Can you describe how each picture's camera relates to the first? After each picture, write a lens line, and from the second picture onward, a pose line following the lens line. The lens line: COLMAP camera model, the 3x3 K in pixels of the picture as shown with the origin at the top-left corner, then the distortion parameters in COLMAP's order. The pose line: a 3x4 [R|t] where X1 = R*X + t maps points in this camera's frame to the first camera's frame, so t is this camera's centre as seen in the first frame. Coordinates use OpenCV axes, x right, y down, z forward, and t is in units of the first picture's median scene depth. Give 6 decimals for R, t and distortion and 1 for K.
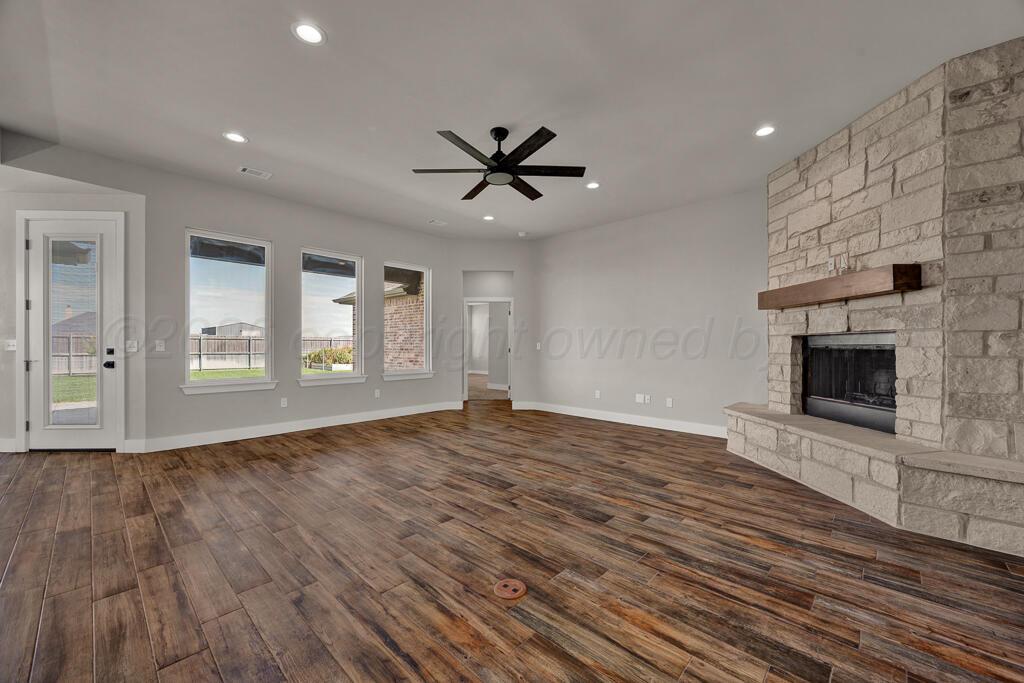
lens RADIAL K [[406.0, 0, 510.5], [0, 406.0, 342.2], [0, 0, 1]] dist [-0.001035, 0.000631]
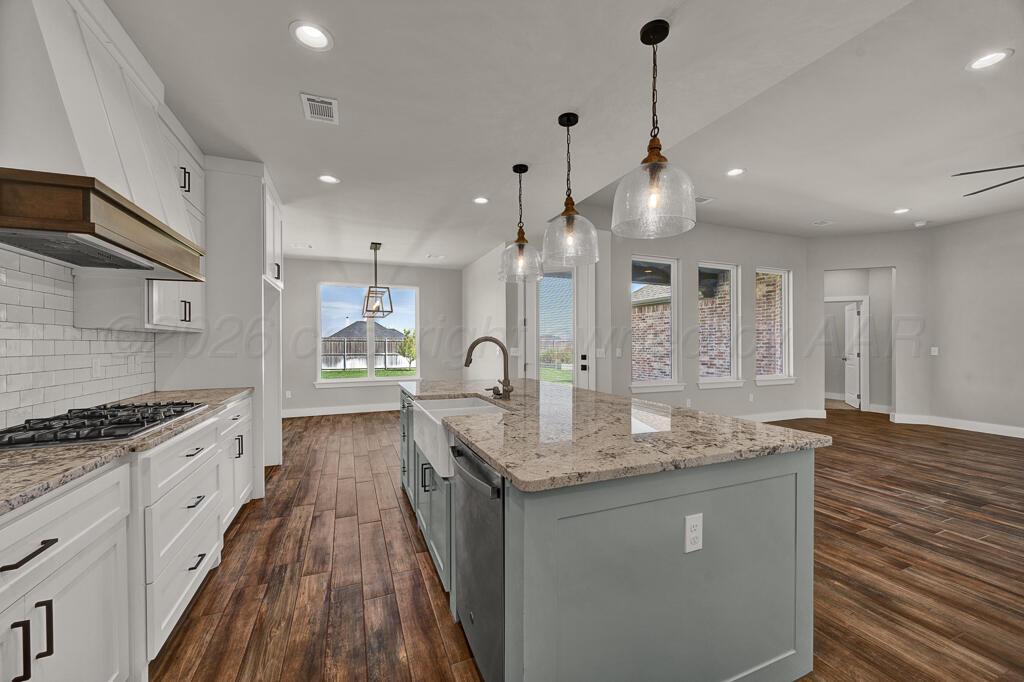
lens RADIAL K [[406.0, 0, 512.6], [0, 406.0, 341.6], [0, 0, 1]] dist [-0.001035, 0.000631]
pose [[0.915511, -0.006603, -0.402239, -0.796783], [0.006761, 0.999977, -0.001027, -0.030854], [0.402236, -0.001779, 0.915534, -0.295138]]
